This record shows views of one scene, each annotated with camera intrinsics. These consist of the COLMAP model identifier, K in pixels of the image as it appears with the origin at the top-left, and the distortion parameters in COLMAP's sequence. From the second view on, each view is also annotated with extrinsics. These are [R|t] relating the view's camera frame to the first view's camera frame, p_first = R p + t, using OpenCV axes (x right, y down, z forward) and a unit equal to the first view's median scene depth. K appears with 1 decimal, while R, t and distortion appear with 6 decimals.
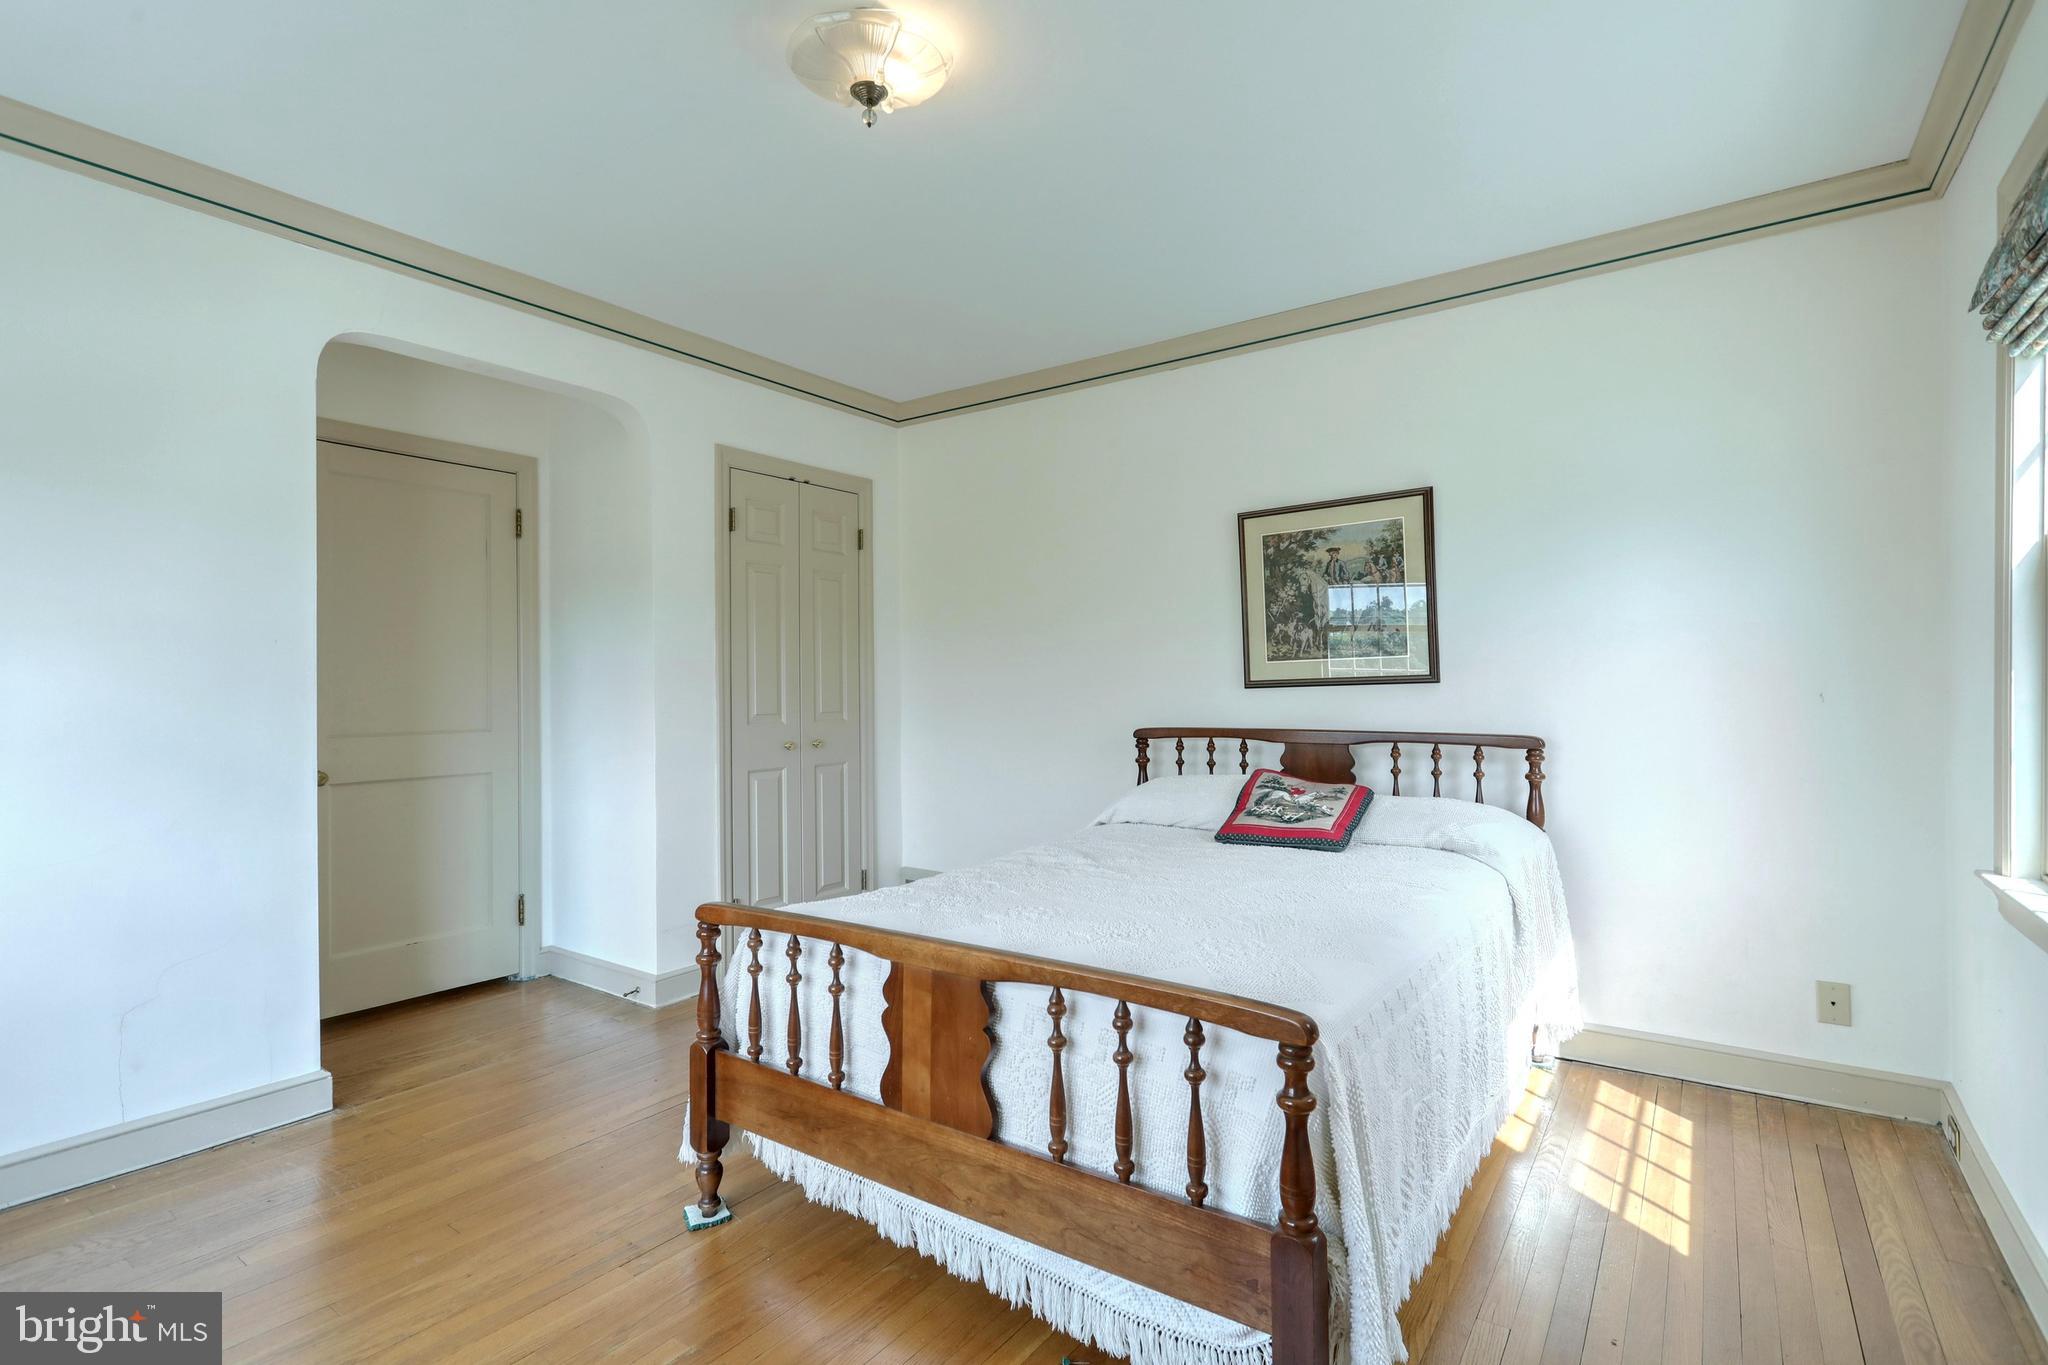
lens RADIAL K [[965.6, 0, 1025.4], [0, 965.6, 674.7], [0, 0, 1]] dist [-0.000188, 0.000820]
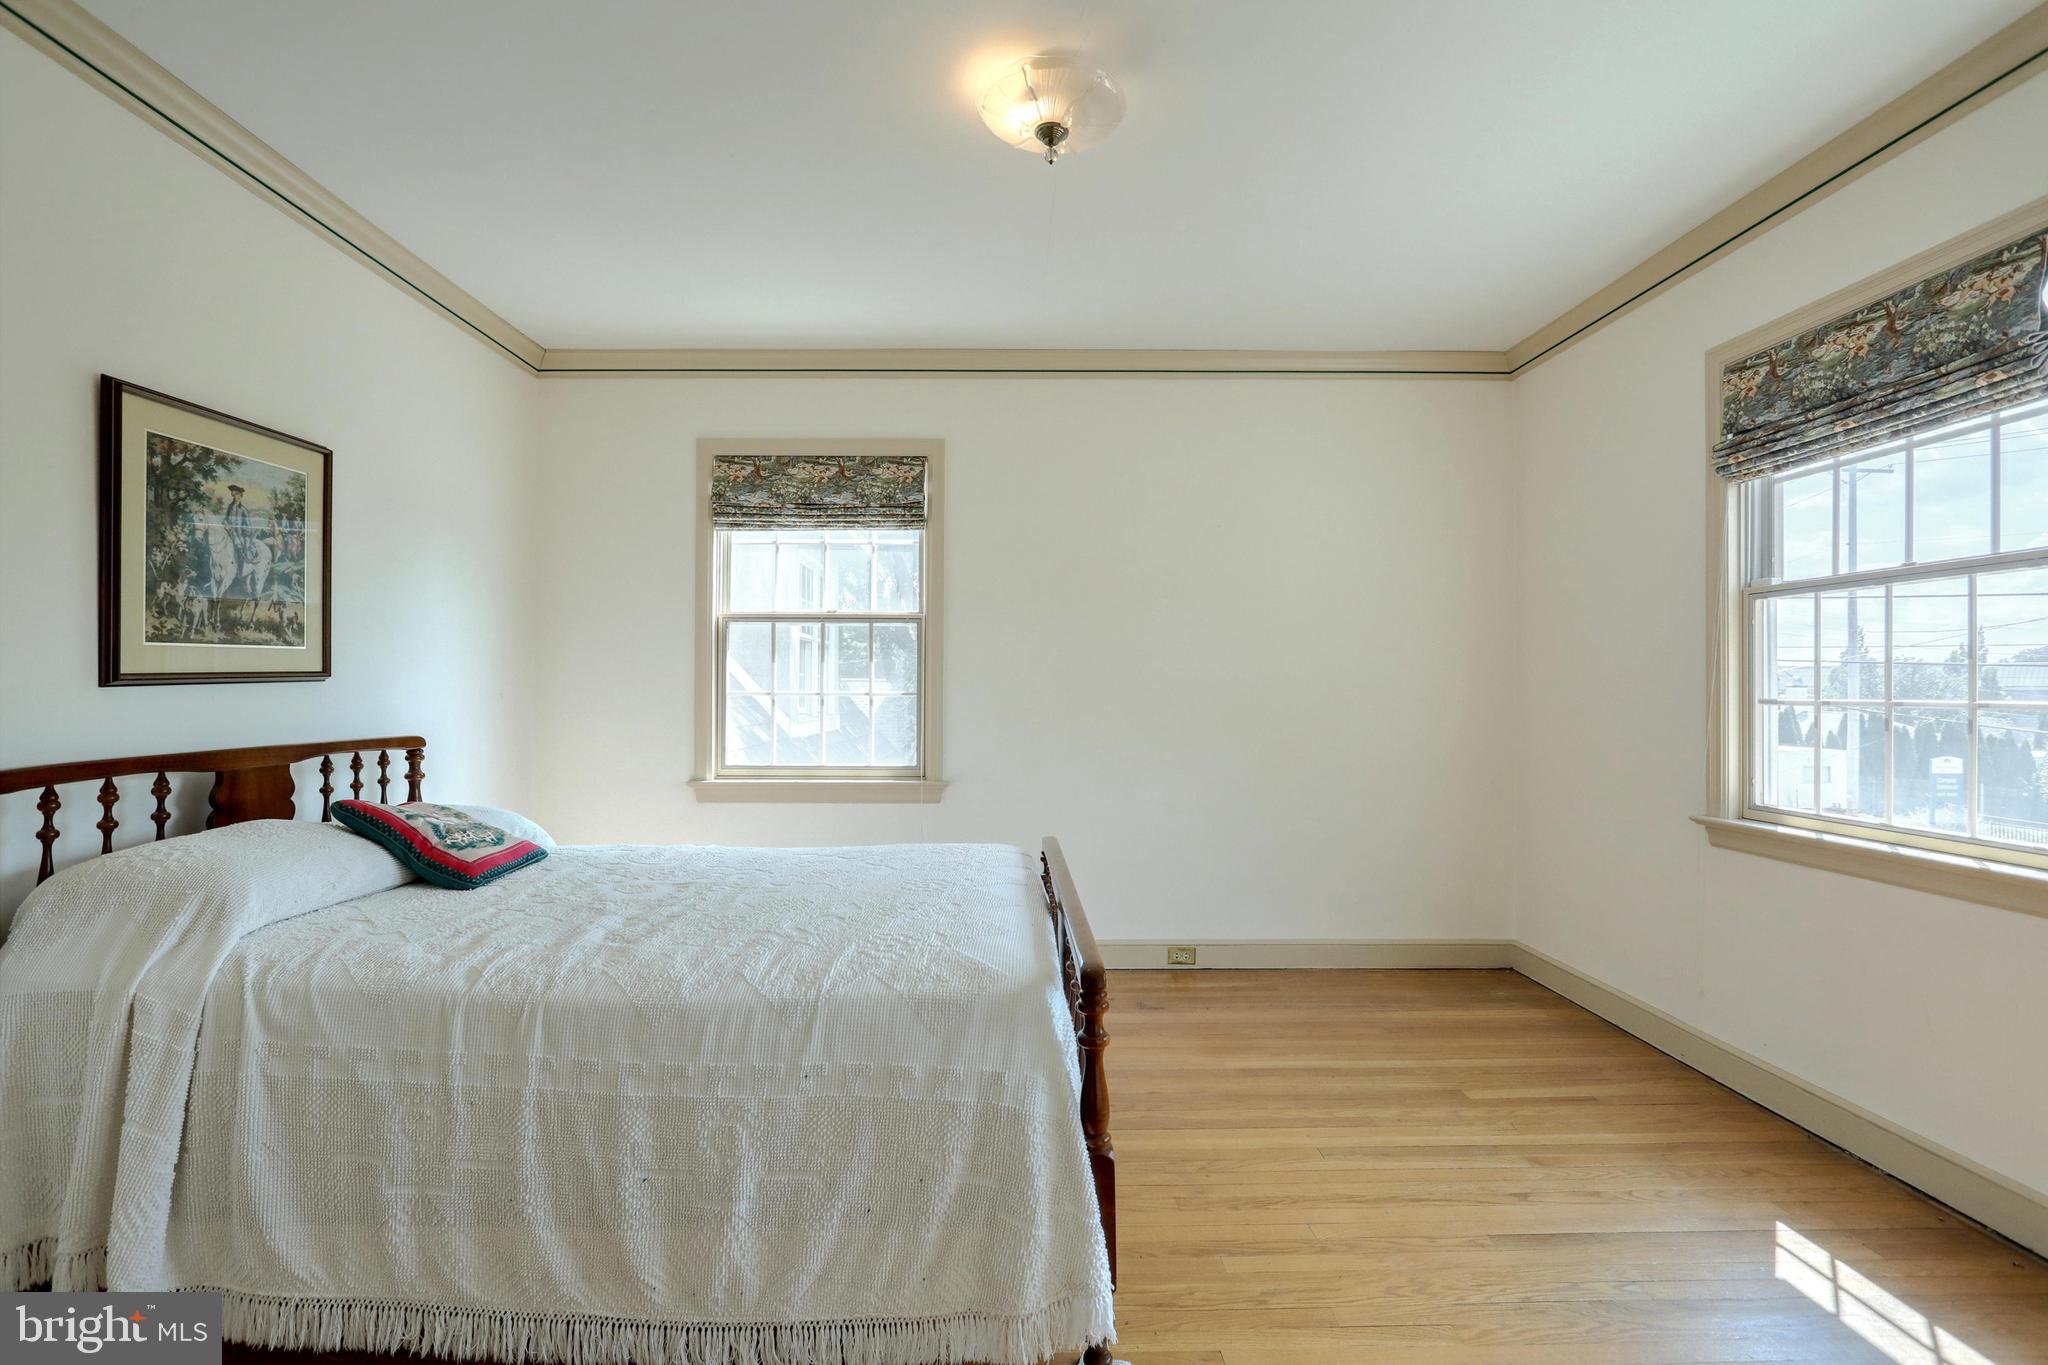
lens RADIAL K [[965.6, 0, 1024.3], [0, 965.6, 686.2], [0, 0, 1]] dist [-0.000188, 0.000820]
pose [[-0.599753, 0.018674, 0.799967, -0.569725], [0.012336, 0.999825, -0.014091, 0.029634], [-0.800090, 0.001417, -0.599878, 0.948236]]
